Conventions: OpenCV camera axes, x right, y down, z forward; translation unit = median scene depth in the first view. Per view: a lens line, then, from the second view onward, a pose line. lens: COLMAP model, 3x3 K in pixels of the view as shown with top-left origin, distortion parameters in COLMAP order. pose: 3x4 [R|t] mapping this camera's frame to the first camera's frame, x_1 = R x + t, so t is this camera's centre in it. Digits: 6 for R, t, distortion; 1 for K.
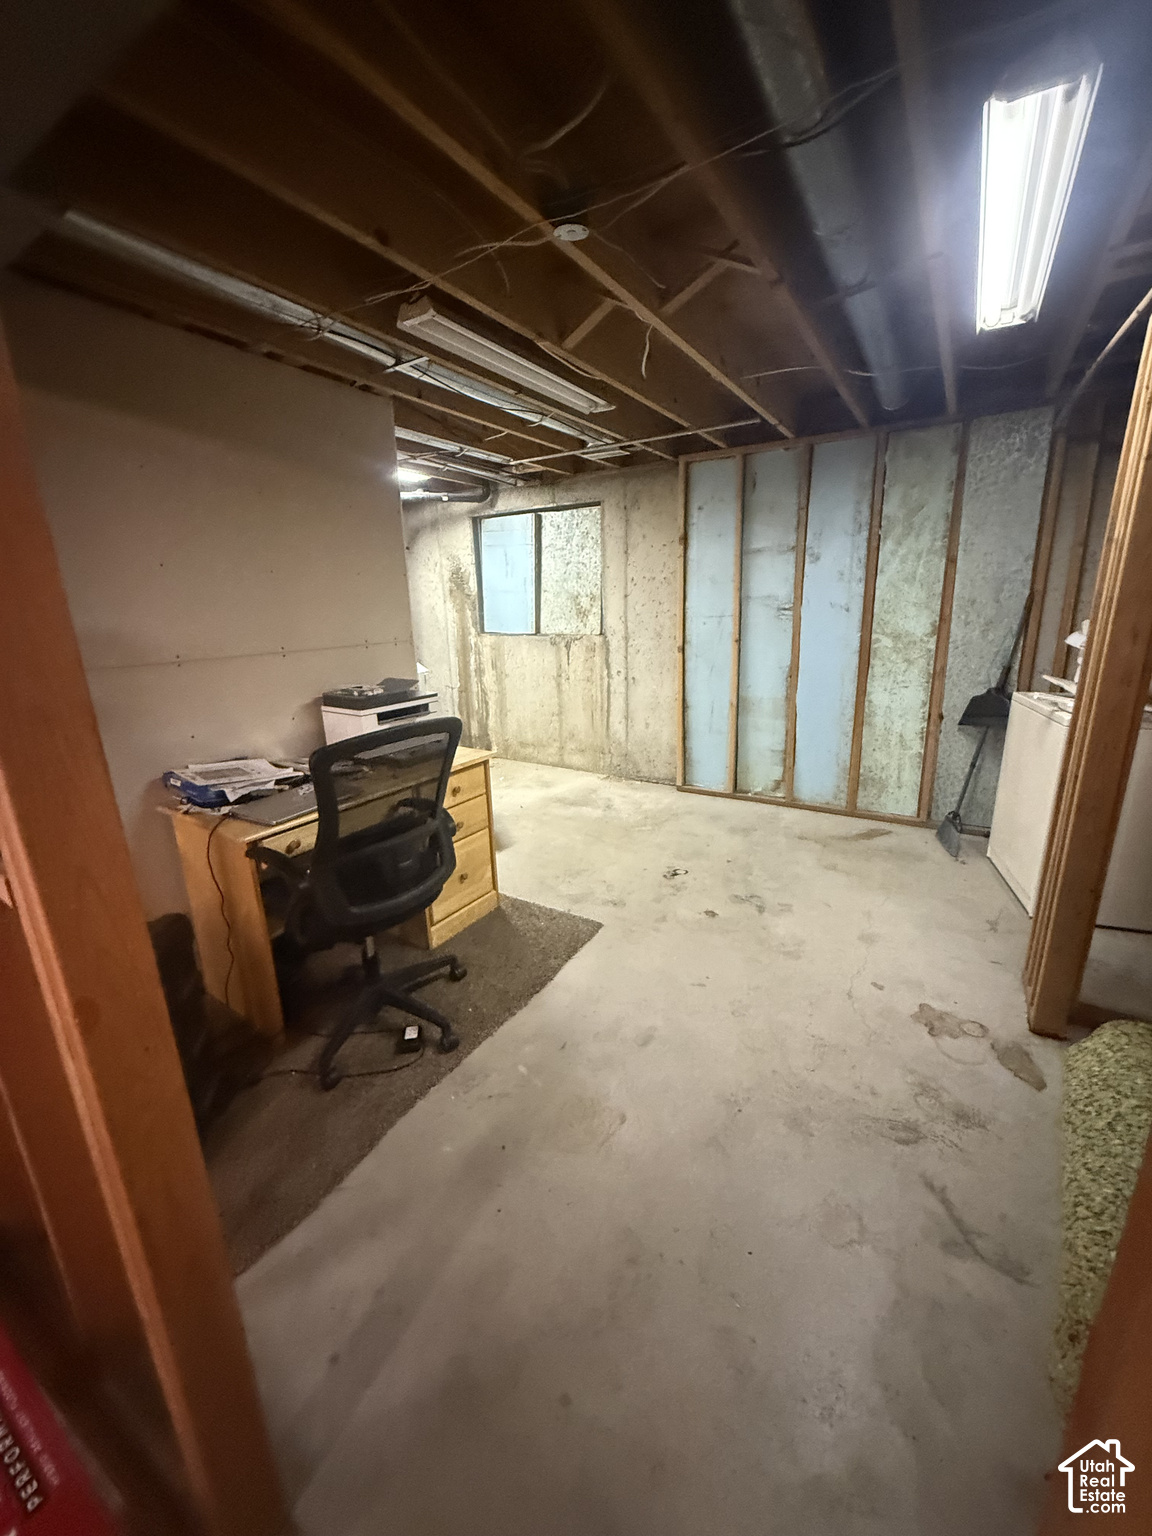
lens RADIAL K [[611.1, 0, 579.5], [0, 611.1, 768.1], [0, 0, 1]] dist [-0.002932, -0.000062]
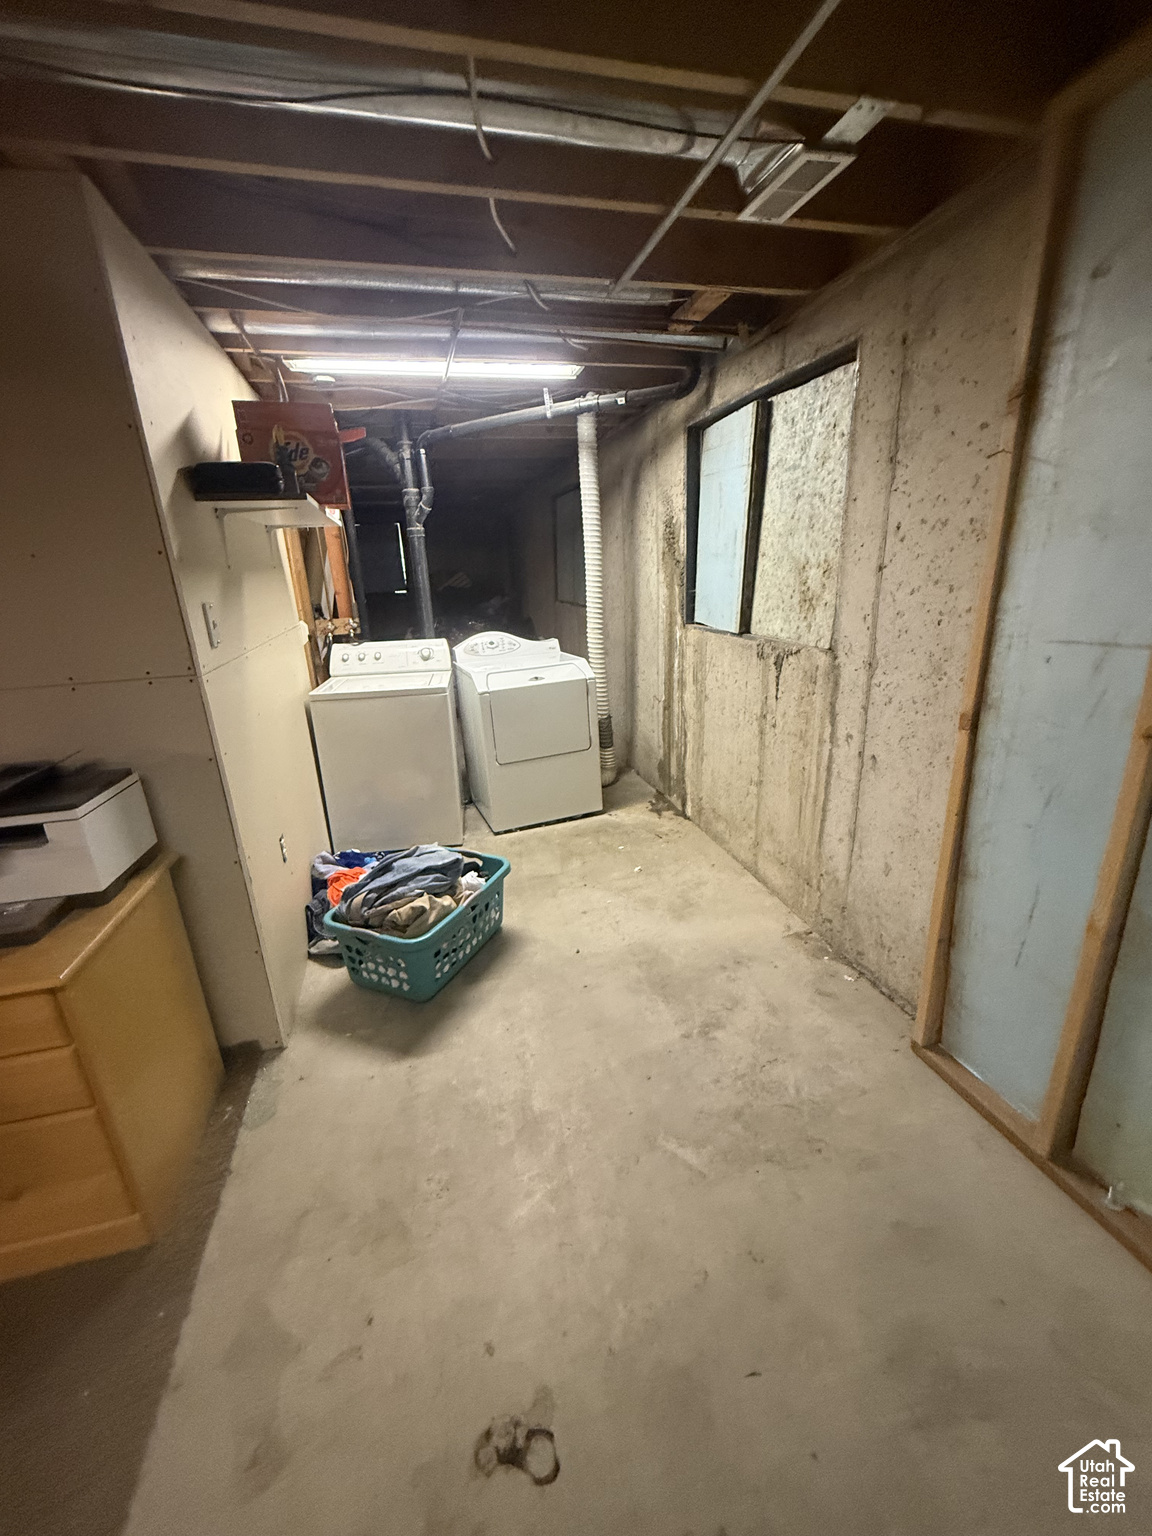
lens RADIAL K [[611.1, 0, 577.5], [0, 611.1, 765.9], [0, 0, 1]] dist [-0.002932, -0.000062]
pose [[0.730726, 0.208543, -0.650038, 0.213839], [-0.159357, 0.977999, 0.134620, -0.162984], [0.663811, 0.005218, 0.747883, 0.520394]]
